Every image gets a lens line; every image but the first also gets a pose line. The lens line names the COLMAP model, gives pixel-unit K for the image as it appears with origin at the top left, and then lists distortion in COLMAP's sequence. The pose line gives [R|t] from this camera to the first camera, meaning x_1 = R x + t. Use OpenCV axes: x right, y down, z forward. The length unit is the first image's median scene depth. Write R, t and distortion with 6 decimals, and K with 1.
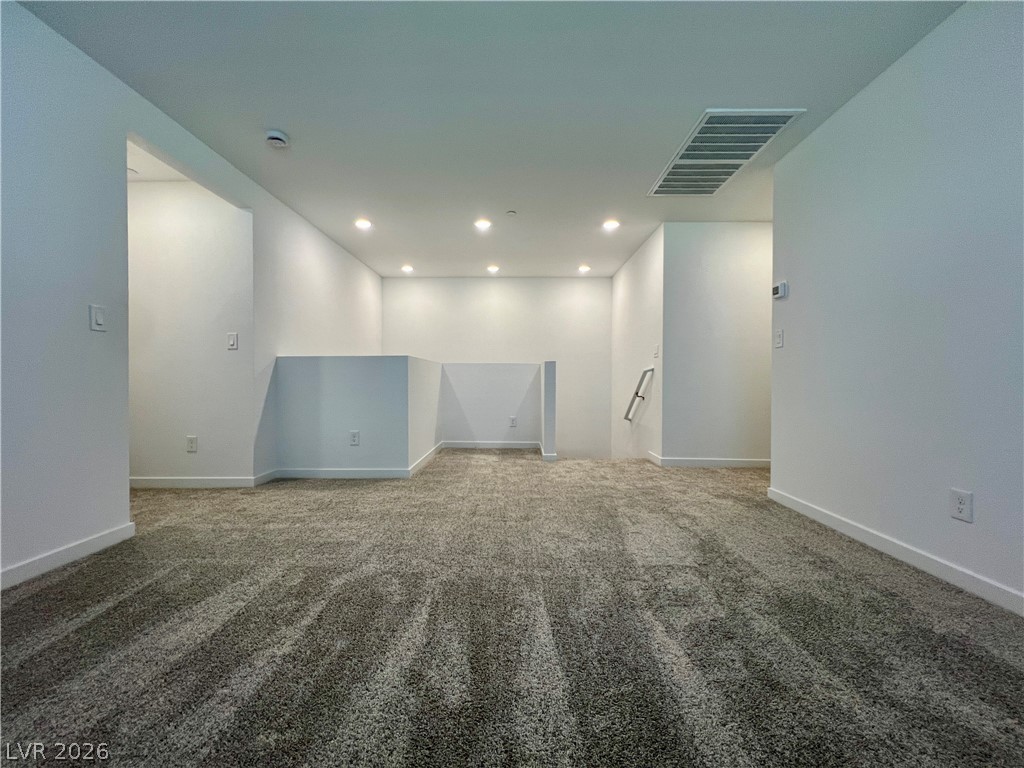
lens RADIAL K [[412.5, 0, 513.1], [0, 412.5, 382.5], [0, 0, 1]] dist [0.010254, 0.000485]
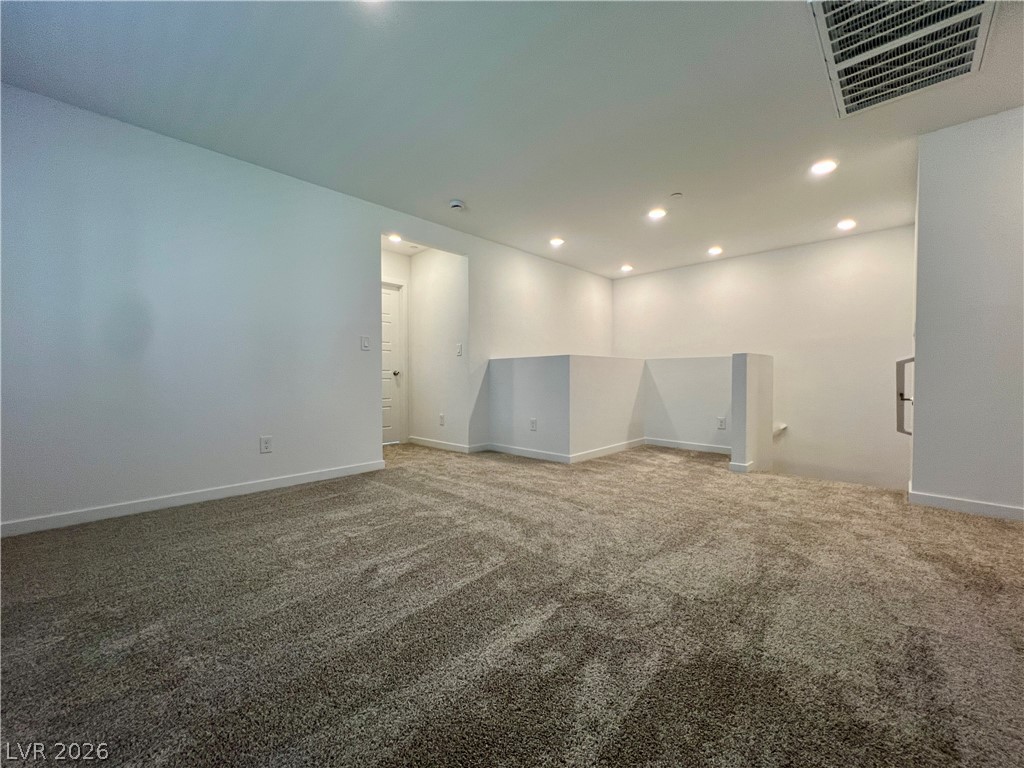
lens RADIAL K [[412.5, 0, 513.3], [0, 412.5, 383.3], [0, 0, 1]] dist [0.010254, 0.000485]
pose [[0.729807, 0.008187, -0.683604, 0.490472], [-0.000010, 0.999928, 0.011965, -0.001911], [0.683653, -0.008725, 0.729755, 0.095663]]
